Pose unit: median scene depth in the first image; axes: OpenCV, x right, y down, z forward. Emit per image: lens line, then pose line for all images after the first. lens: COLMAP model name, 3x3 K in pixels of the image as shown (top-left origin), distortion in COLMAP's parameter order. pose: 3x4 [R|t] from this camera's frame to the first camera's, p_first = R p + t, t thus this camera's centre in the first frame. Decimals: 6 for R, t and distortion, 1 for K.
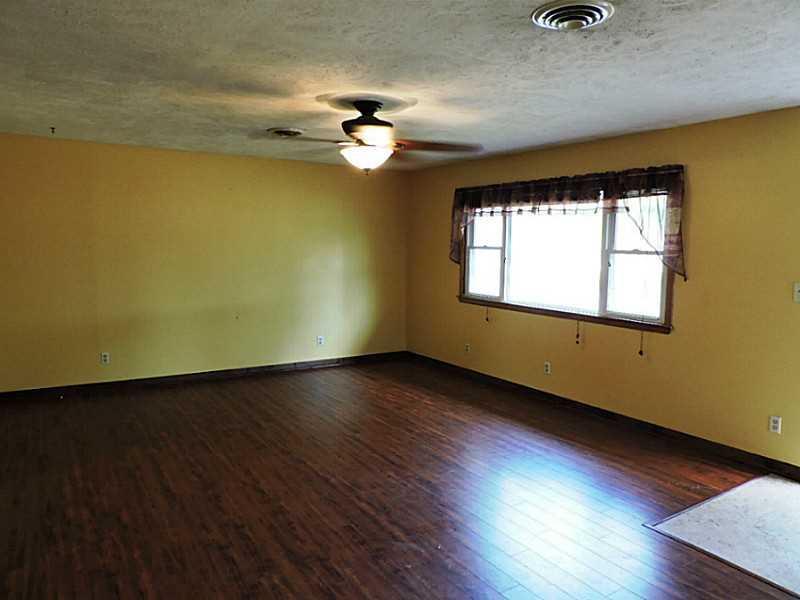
lens RADIAL K [[566.8, 0, 399.1], [0, 566.8, 299.4], [0, 0, 1]] dist [-0.003905, 0.000204]
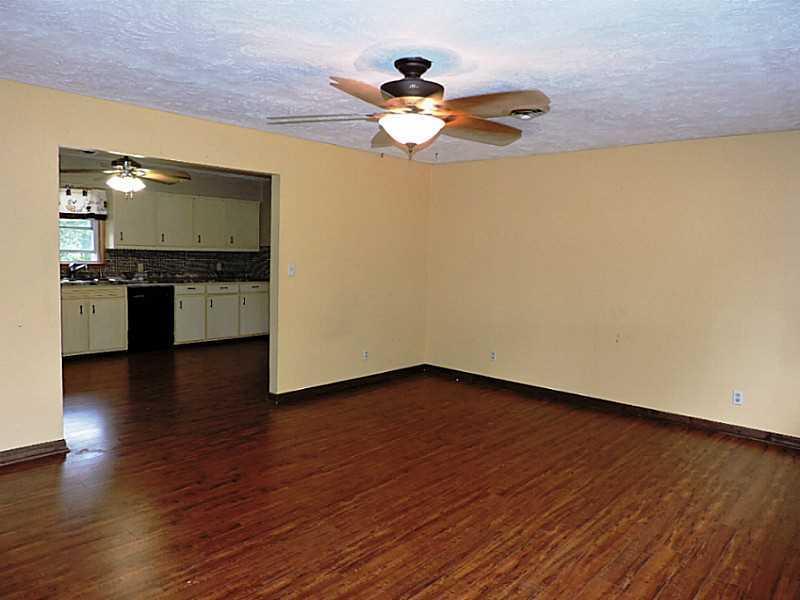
lens RADIAL K [[566.8, 0, 399.0], [0, 566.8, 300.2], [0, 0, 1]] dist [-0.003905, 0.000204]
pose [[0.233444, 0.062031, -0.970390, 0.662484], [-0.104958, 0.993740, 0.038274, -0.036133], [0.966689, 0.092915, 0.238493, 0.741783]]
